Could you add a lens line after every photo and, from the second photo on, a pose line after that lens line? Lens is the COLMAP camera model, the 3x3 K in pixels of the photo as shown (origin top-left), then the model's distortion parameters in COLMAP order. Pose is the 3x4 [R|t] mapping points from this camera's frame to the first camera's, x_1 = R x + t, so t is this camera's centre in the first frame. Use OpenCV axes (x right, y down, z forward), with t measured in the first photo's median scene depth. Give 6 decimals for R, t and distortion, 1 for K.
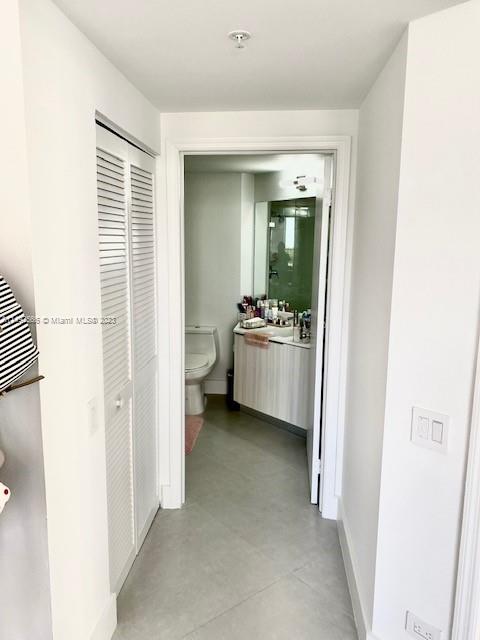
lens RADIAL K [[489.3, 0, 239.4], [0, 489.3, 323.3], [0, 0, 1]] dist [0.004400, 0.002112]
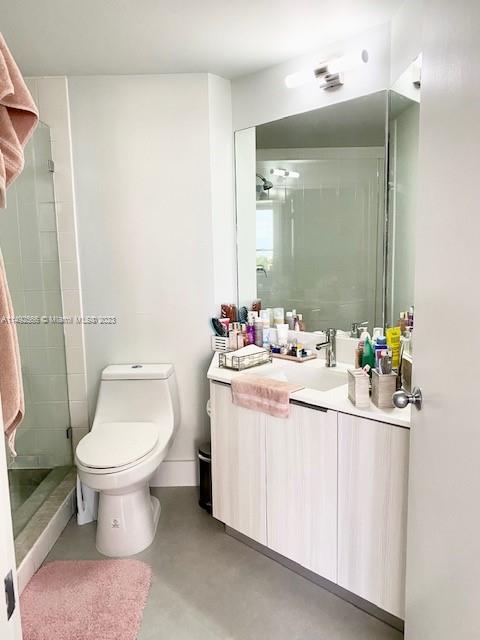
lens RADIAL K [[489.3, 0, 239.4], [0, 489.3, 323.3], [0, 0, 1]] dist [0.004400, 0.002112]
pose [[0.995935, -0.043834, 0.078695, -0.015498], [0.045894, 0.998644, -0.024565, -0.022484], [-0.077511, 0.028077, 0.996596, 0.485590]]
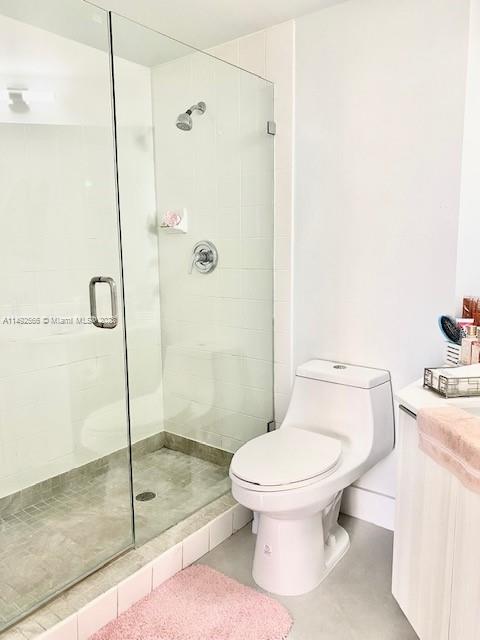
lens RADIAL K [[489.3, 0, 239.4], [0, 489.3, 323.3], [0, 0, 1]] dist [0.004400, 0.002112]
pose [[0.834114, 0.061541, -0.548149, 0.078056], [-0.068952, 0.997595, 0.007077, -0.028964], [0.547266, 0.031893, 0.836351, 0.624475]]
